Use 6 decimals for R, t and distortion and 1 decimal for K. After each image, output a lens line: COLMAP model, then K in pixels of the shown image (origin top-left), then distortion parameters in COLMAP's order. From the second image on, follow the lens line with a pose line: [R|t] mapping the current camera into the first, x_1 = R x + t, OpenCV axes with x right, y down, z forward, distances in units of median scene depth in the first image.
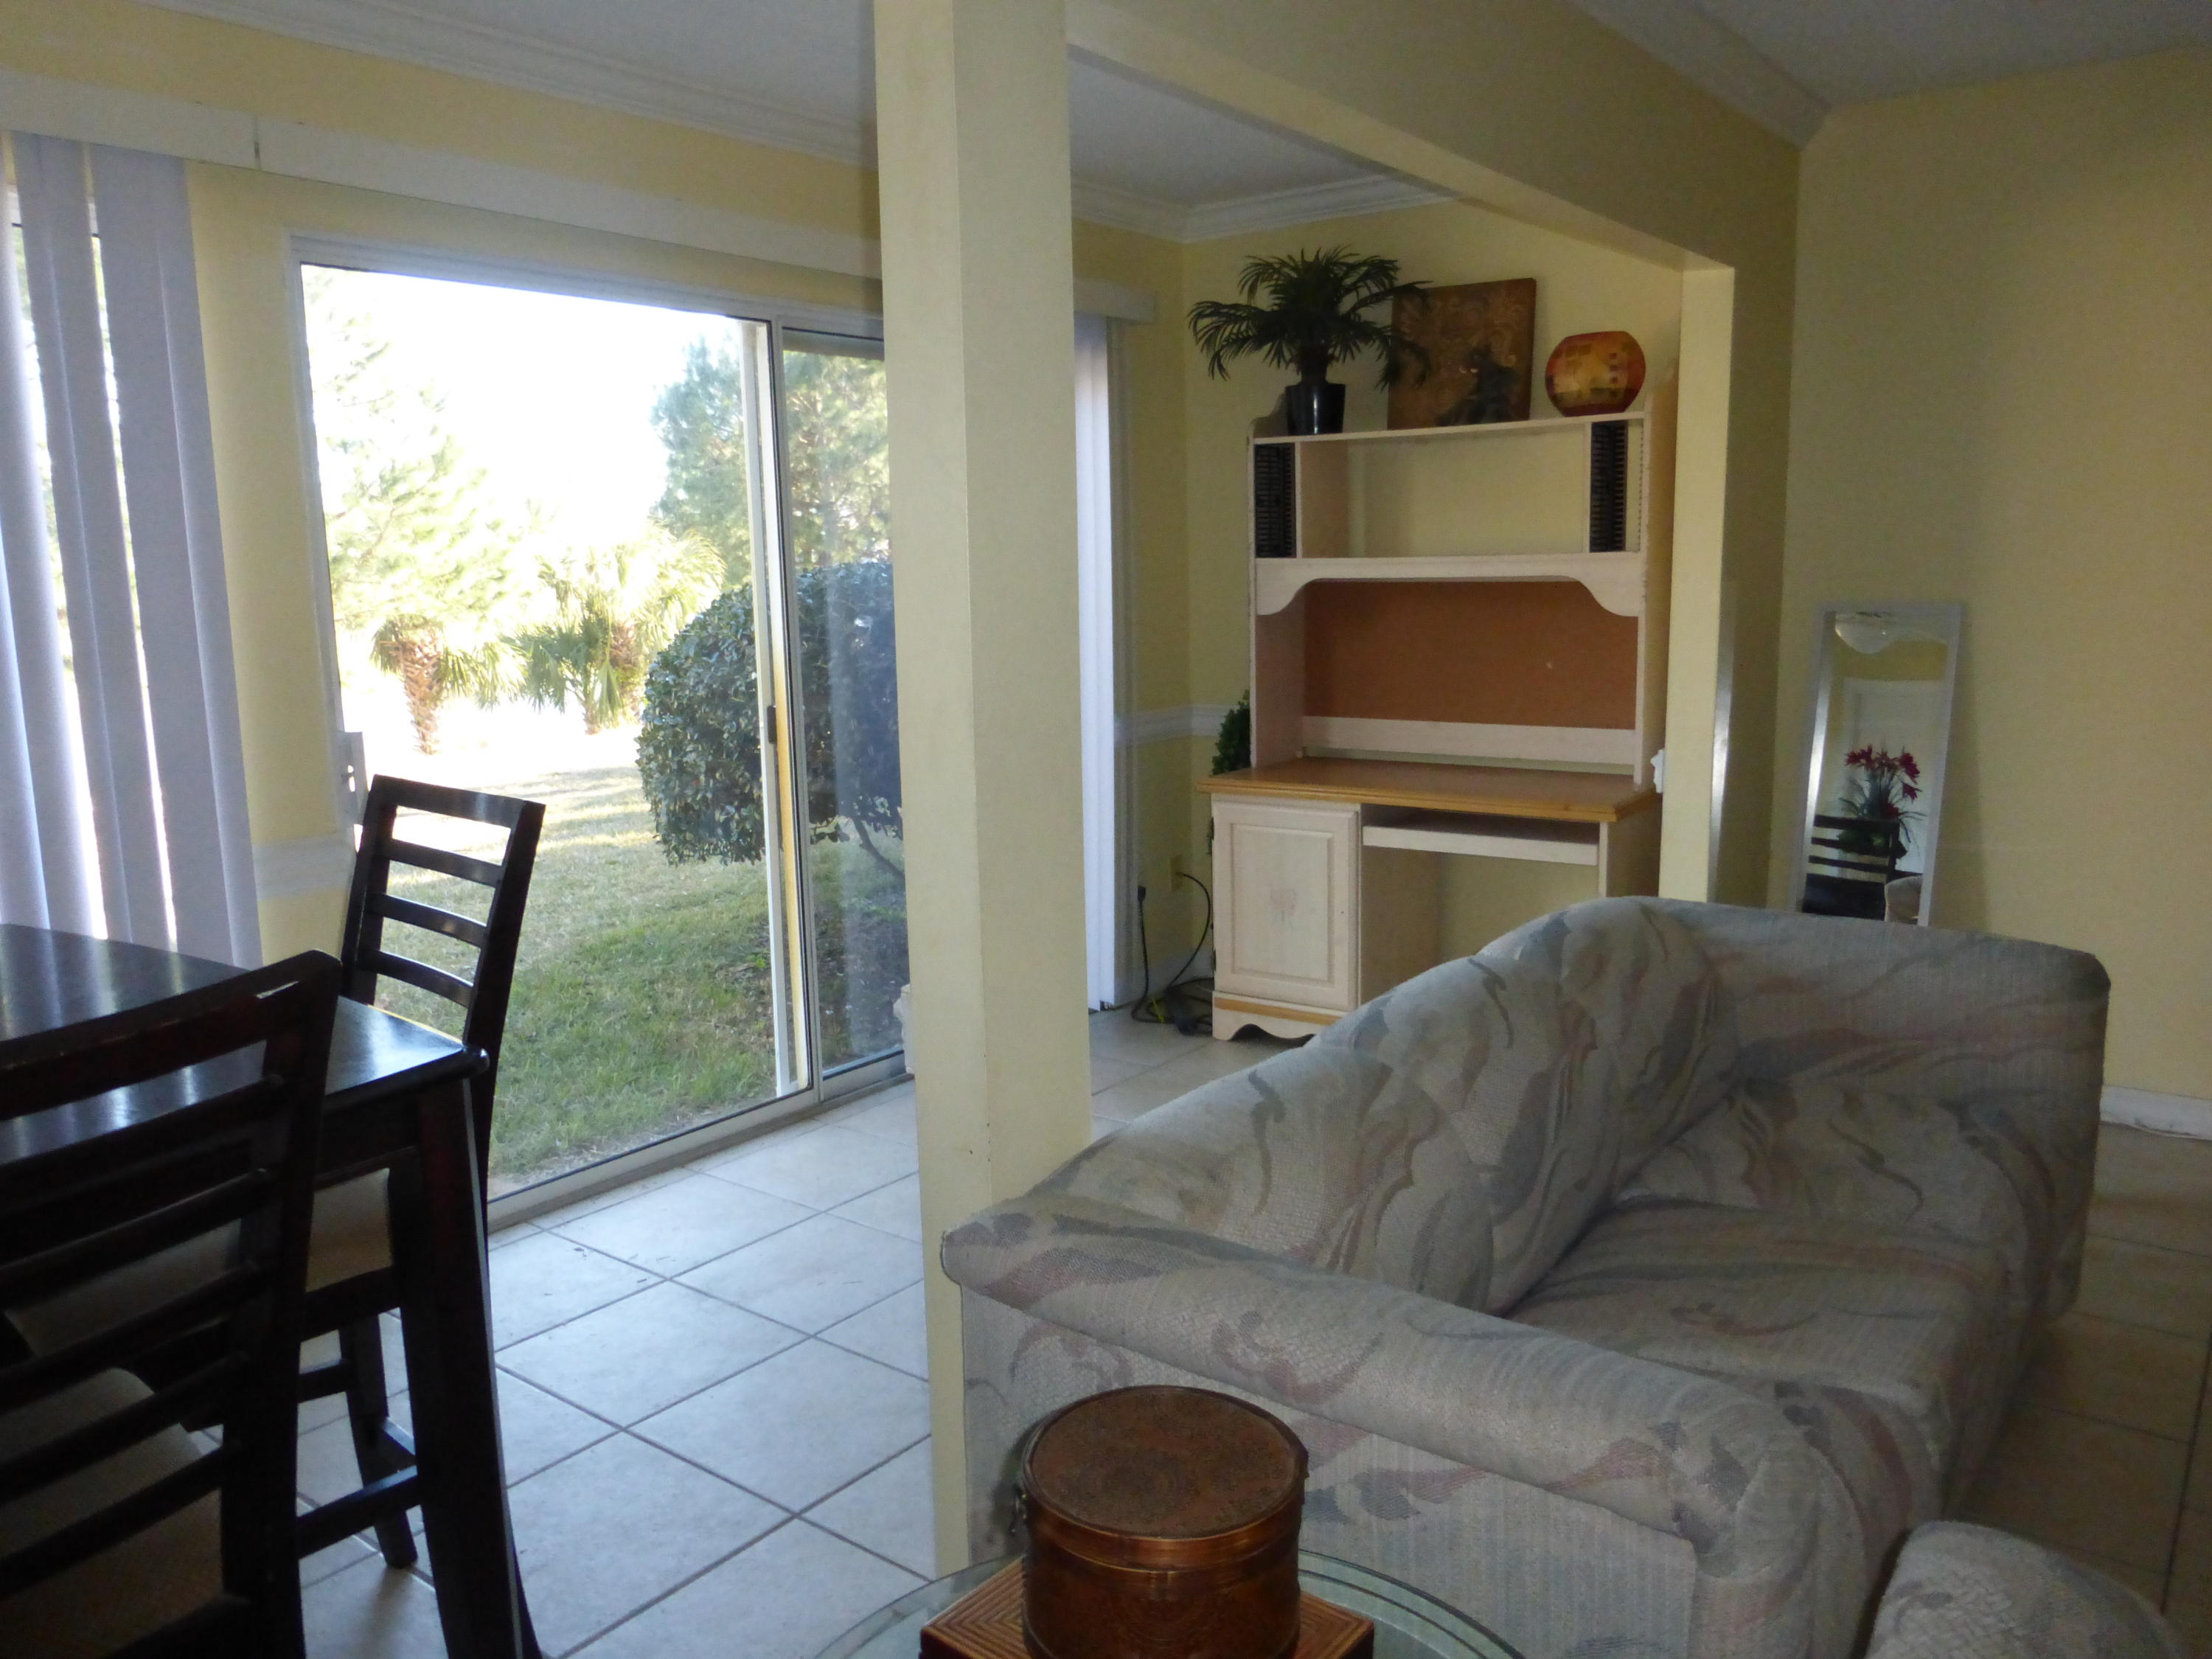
lens RADIAL K [[1643.4, 0, 1104.9], [0, 1643.4, 838.2], [0, 0, 1]] dist [-0.027452, 0.012901]
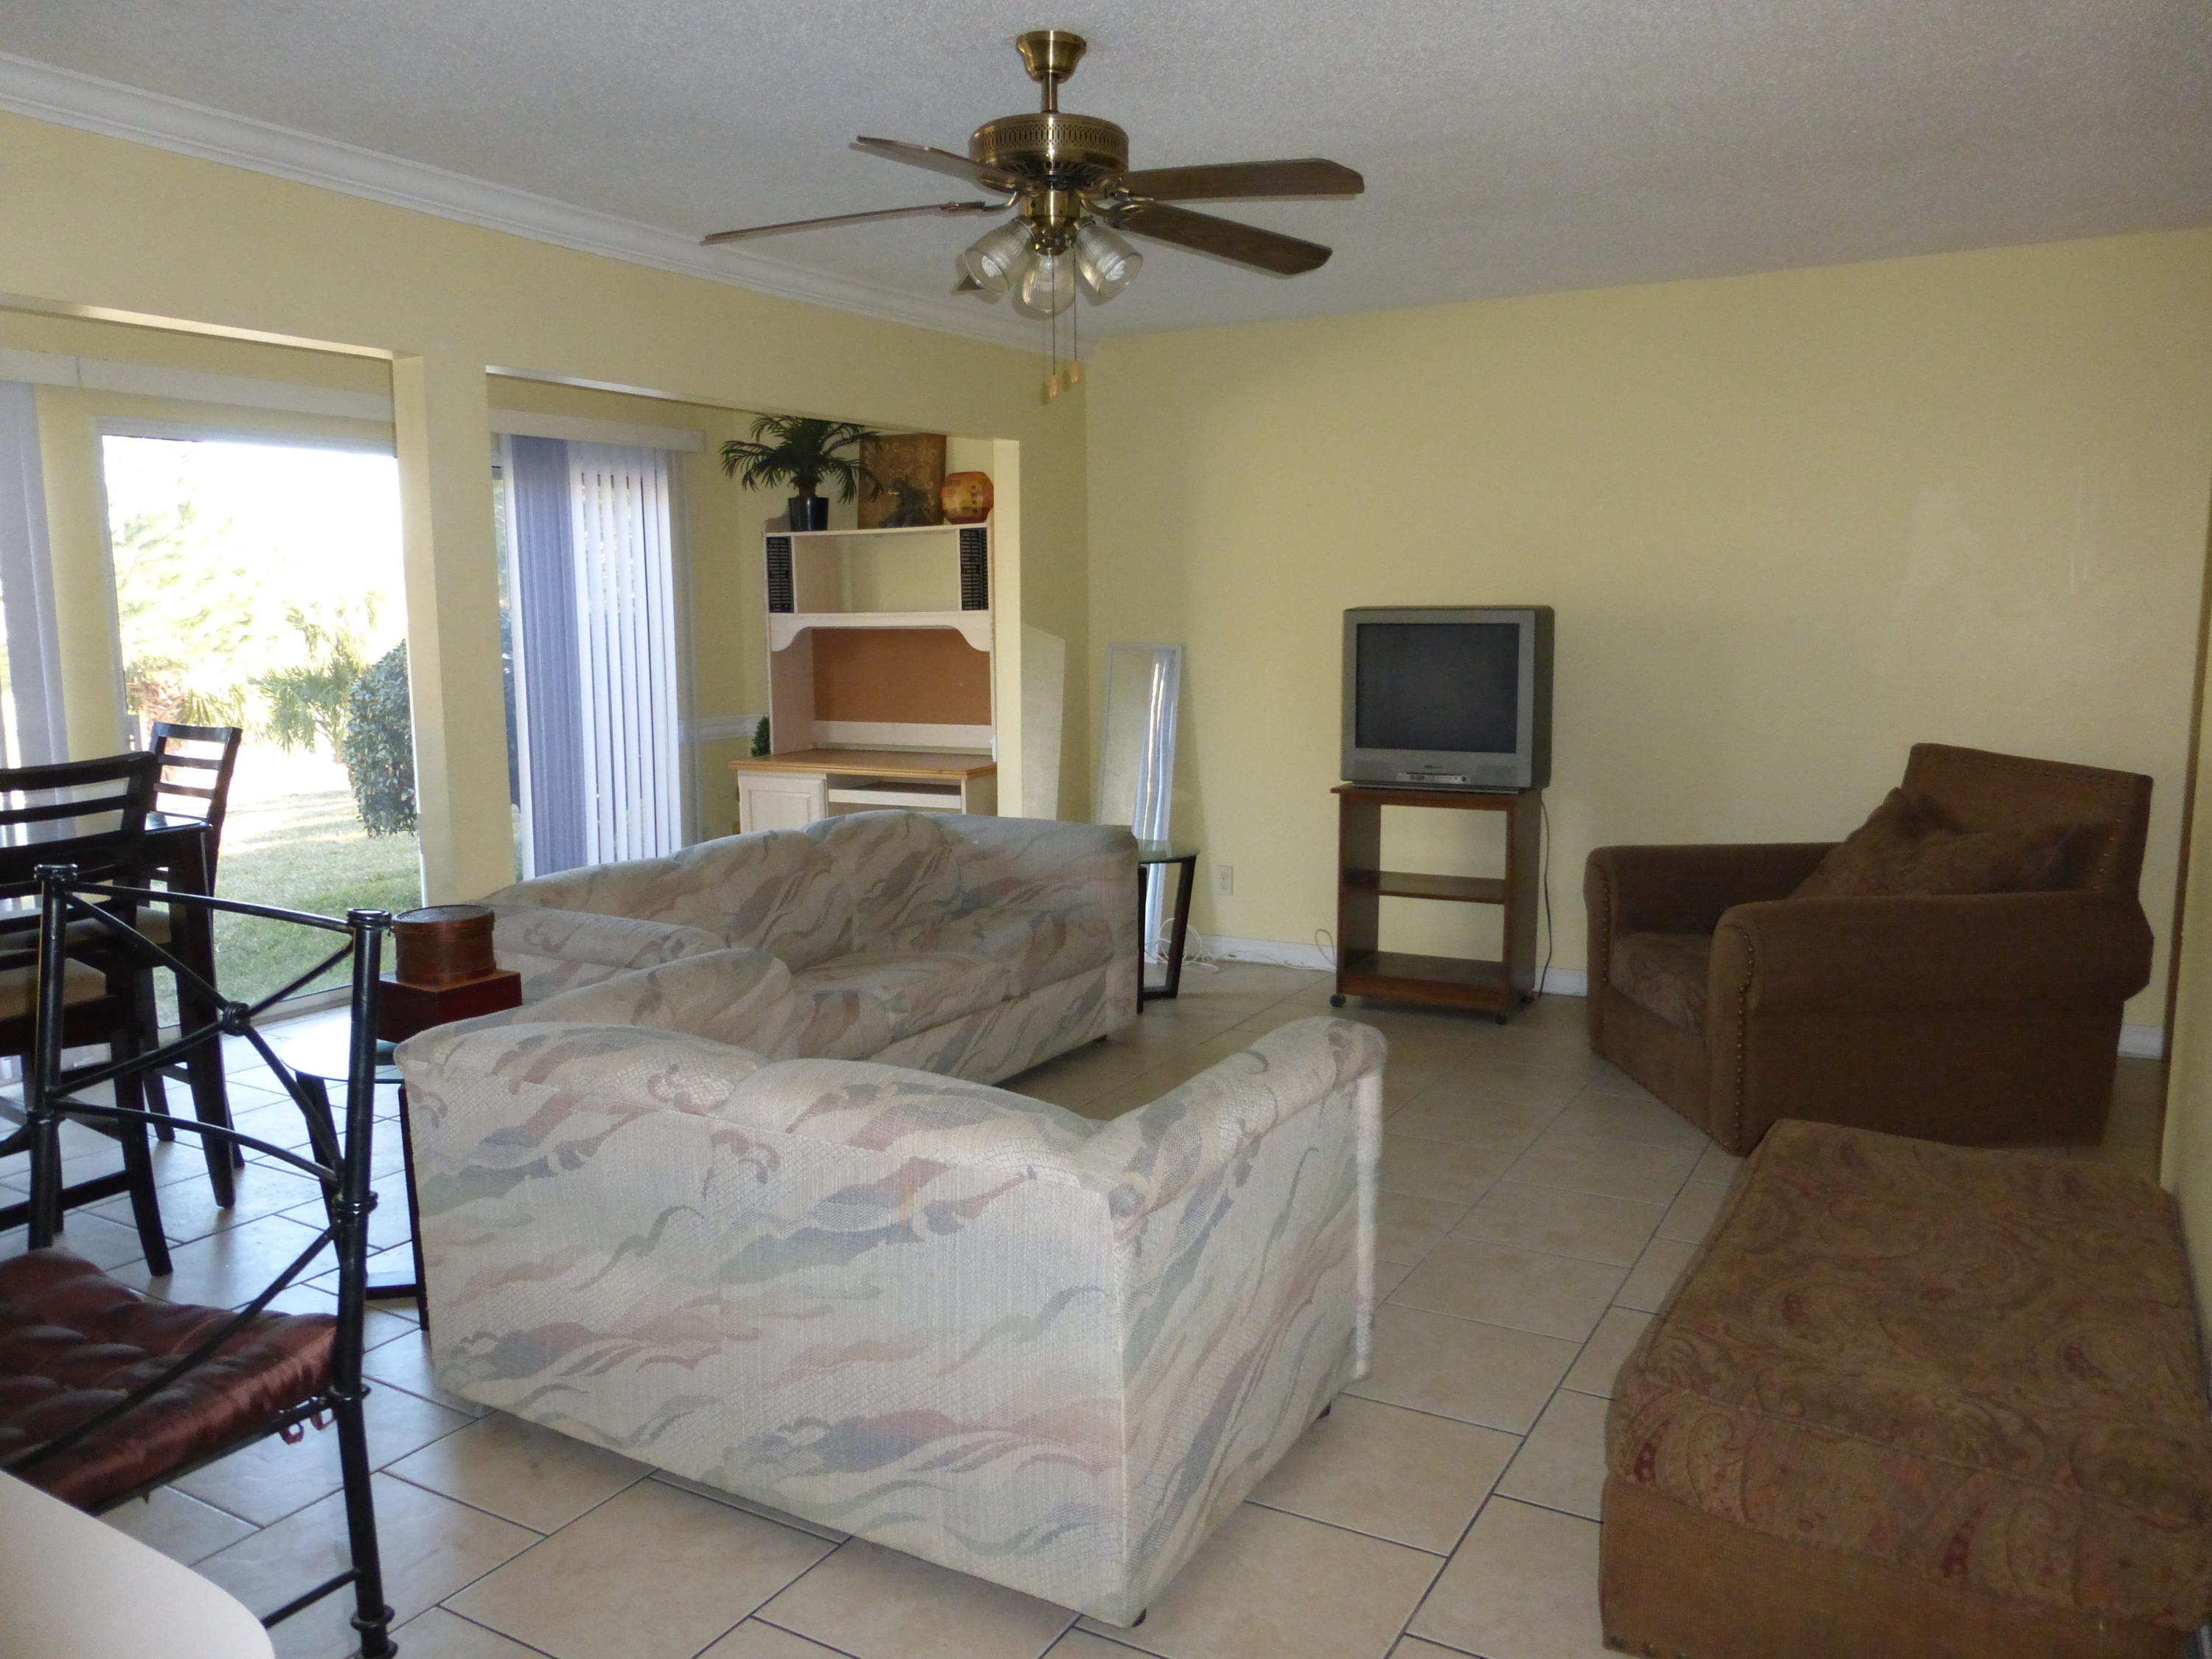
lens RADIAL K [[1643.4, 0, 1104.4], [0, 1643.4, 842.7], [0, 0, 1]] dist [-0.027452, 0.012901]
pose [[0.991743, -0.008039, 0.127985, 0.182965], [0.011458, 0.999596, -0.025997, 0.072003], [-0.127725, 0.027249, 0.991435, -0.458721]]
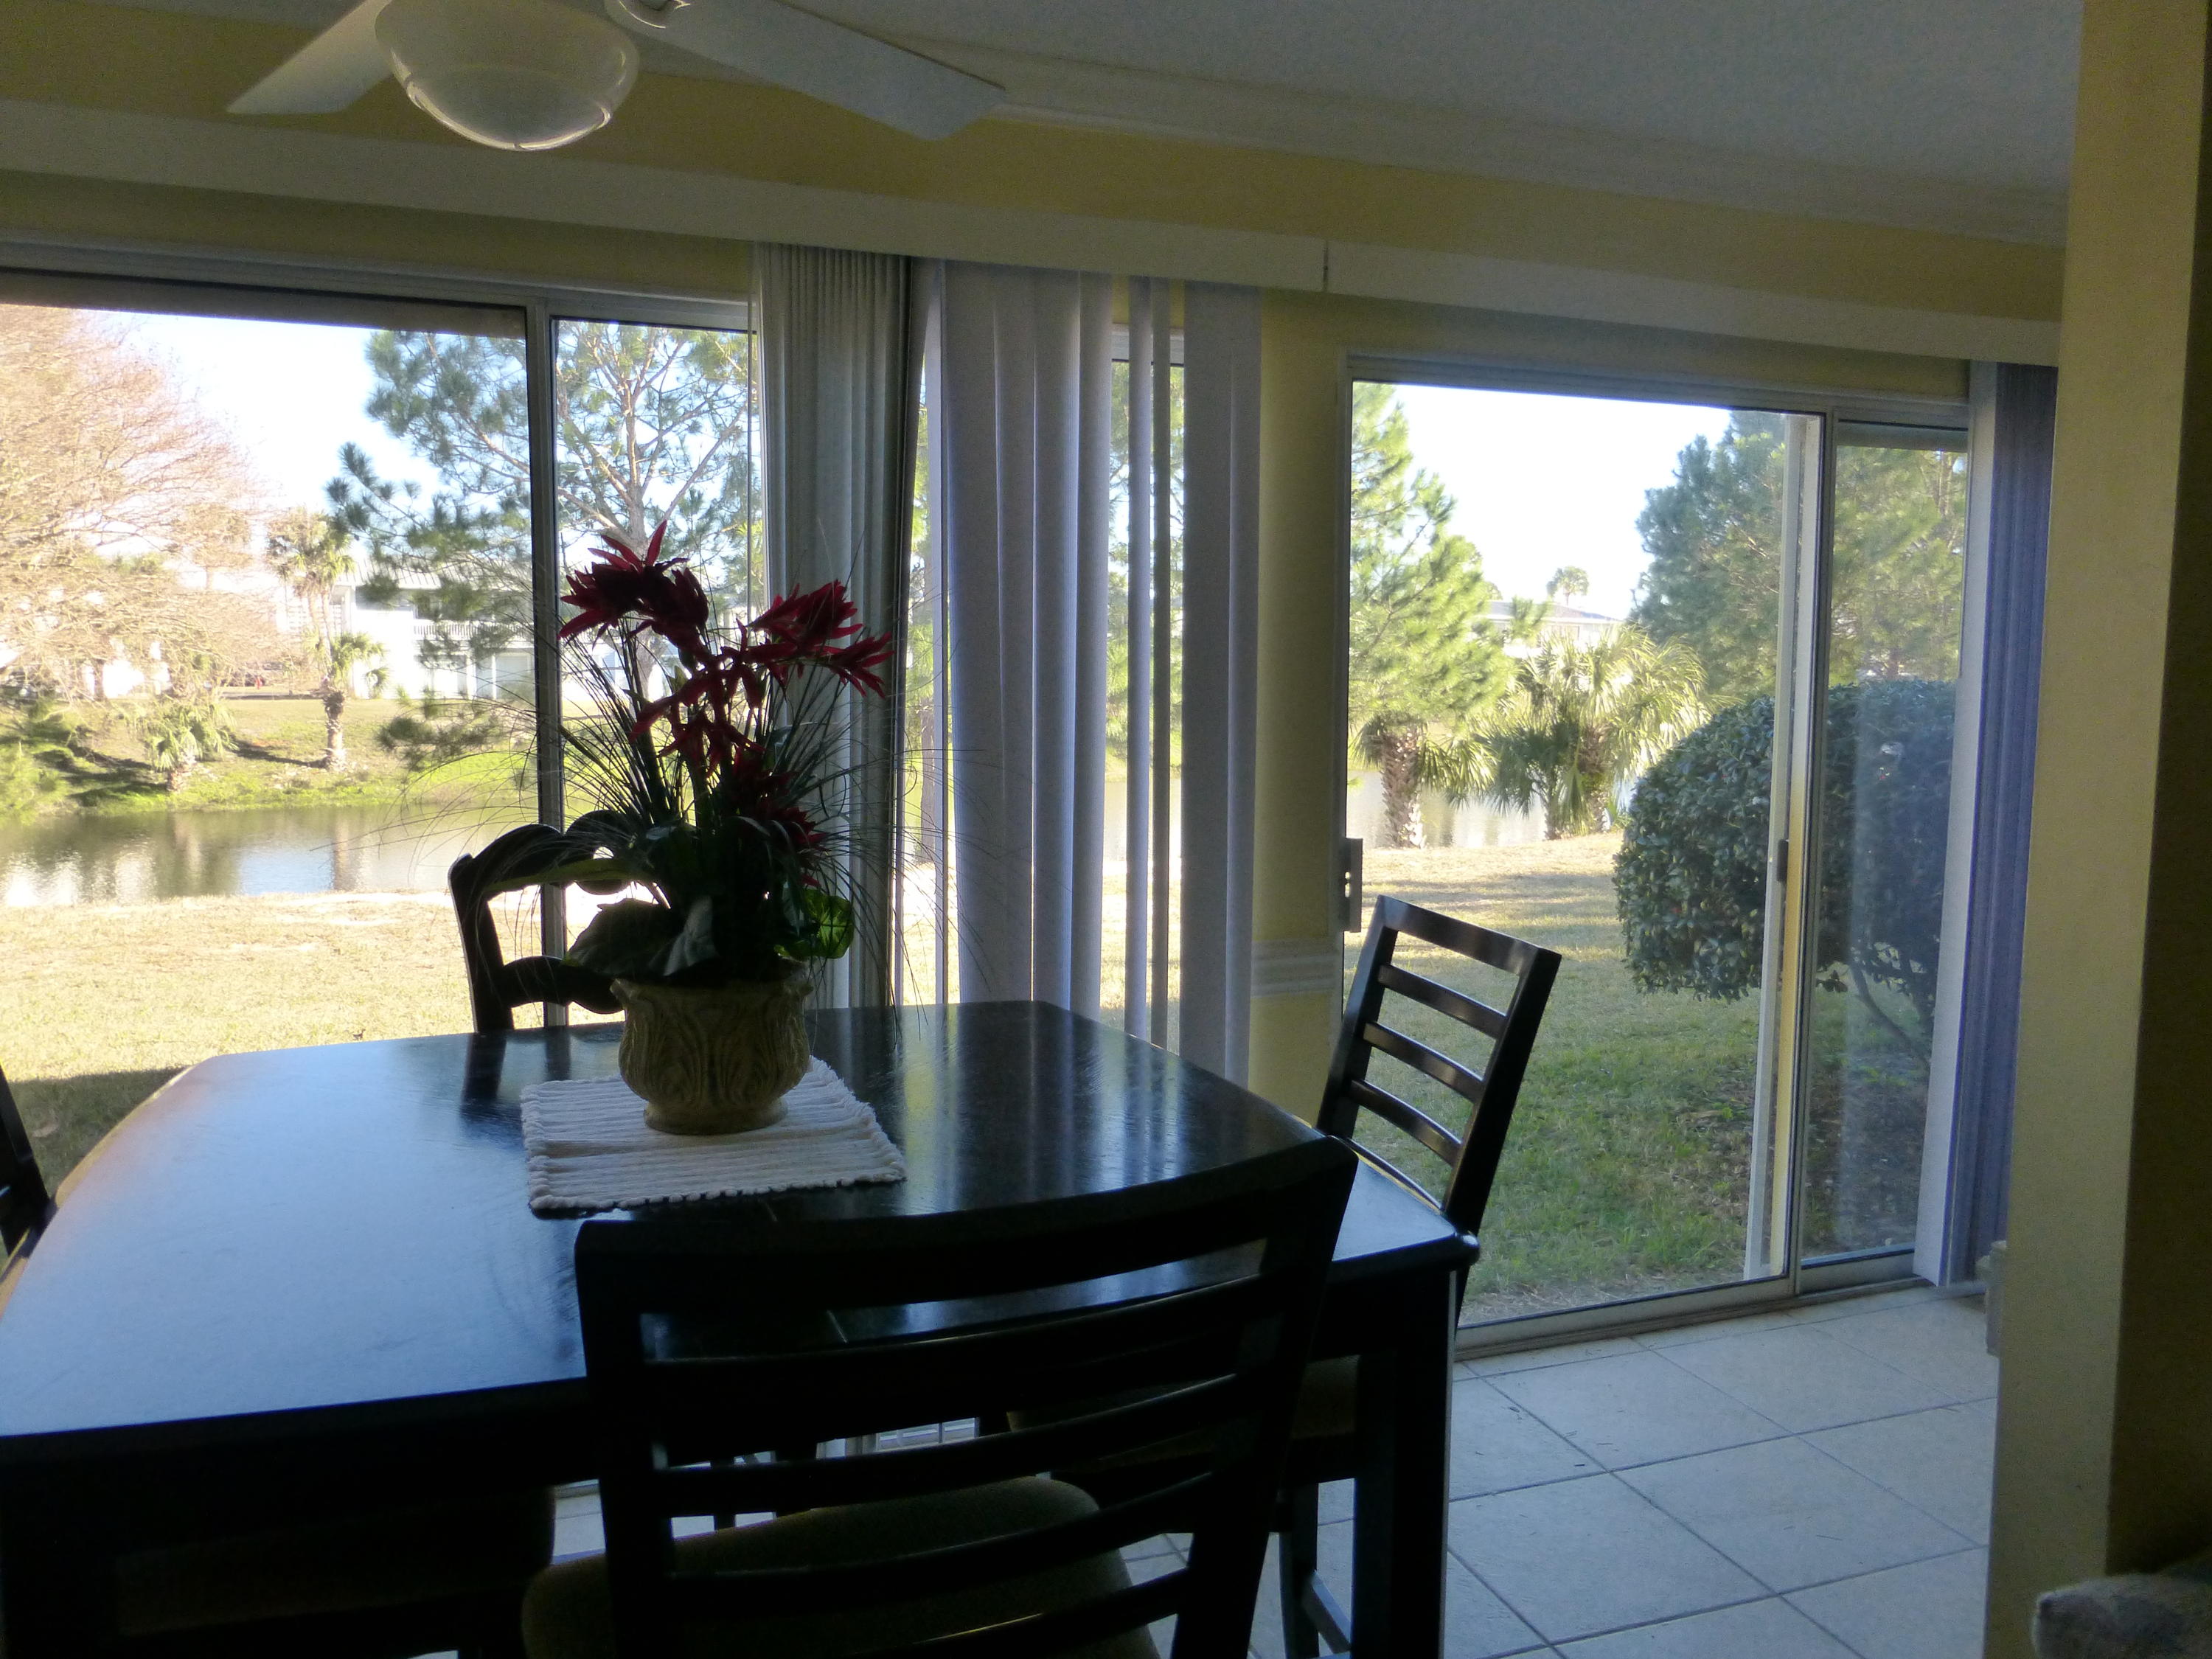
lens RADIAL K [[1643.4, 0, 1097.7], [0, 1643.4, 844.8], [0, 0, 1]] dist [-0.027452, 0.012901]
pose [[0.838160, 0.081988, -0.539227, -0.029083], [-0.113357, 0.993235, -0.025181, -0.010600], [0.533514, 0.082231, 0.841784, 0.042604]]
